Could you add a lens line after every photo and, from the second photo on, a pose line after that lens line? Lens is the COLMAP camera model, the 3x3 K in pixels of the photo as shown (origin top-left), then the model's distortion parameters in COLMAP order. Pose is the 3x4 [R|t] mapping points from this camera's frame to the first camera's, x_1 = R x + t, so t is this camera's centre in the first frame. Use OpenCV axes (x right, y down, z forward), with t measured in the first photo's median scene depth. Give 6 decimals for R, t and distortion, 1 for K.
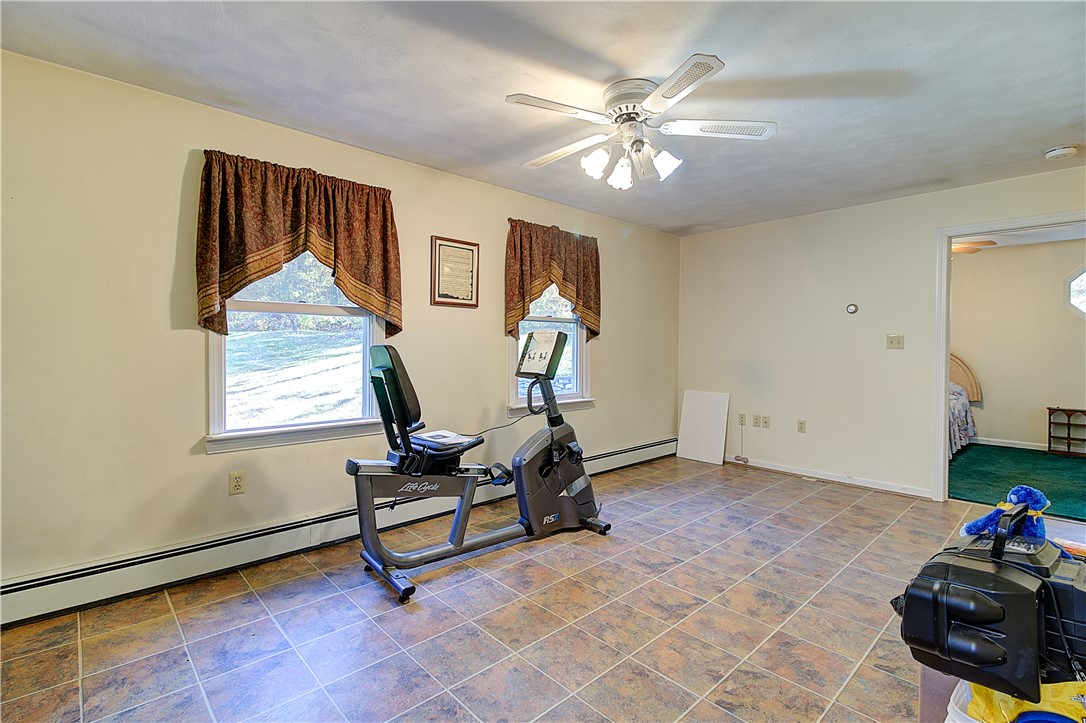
lens RADIAL K [[500.7, 0, 538.2], [0, 500.7, 347.2], [0, 0, 1]] dist [0.003180, 0.000253]
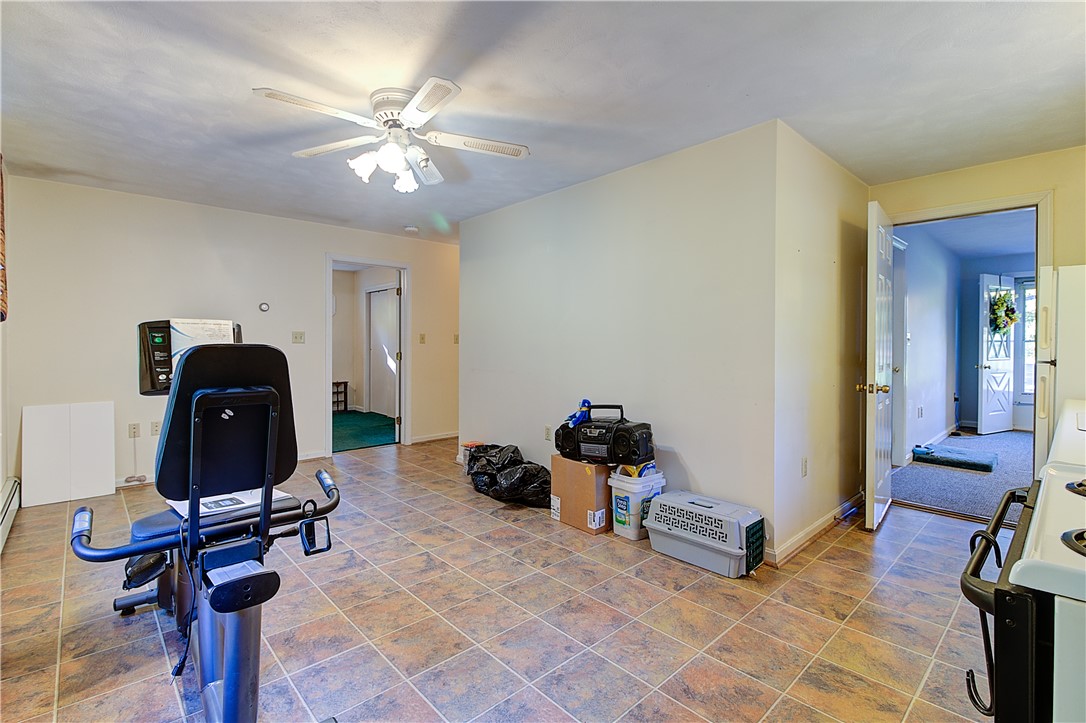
lens RADIAL K [[500.7, 0, 538.2], [0, 500.7, 347.2], [0, 0, 1]] dist [0.003180, 0.000253]
pose [[0.004515, -0.019502, 0.999800, -0.871699], [-0.000826, 0.999809, 0.019506, -0.018659], [-0.999989, -0.000914, 0.004498, 0.713153]]
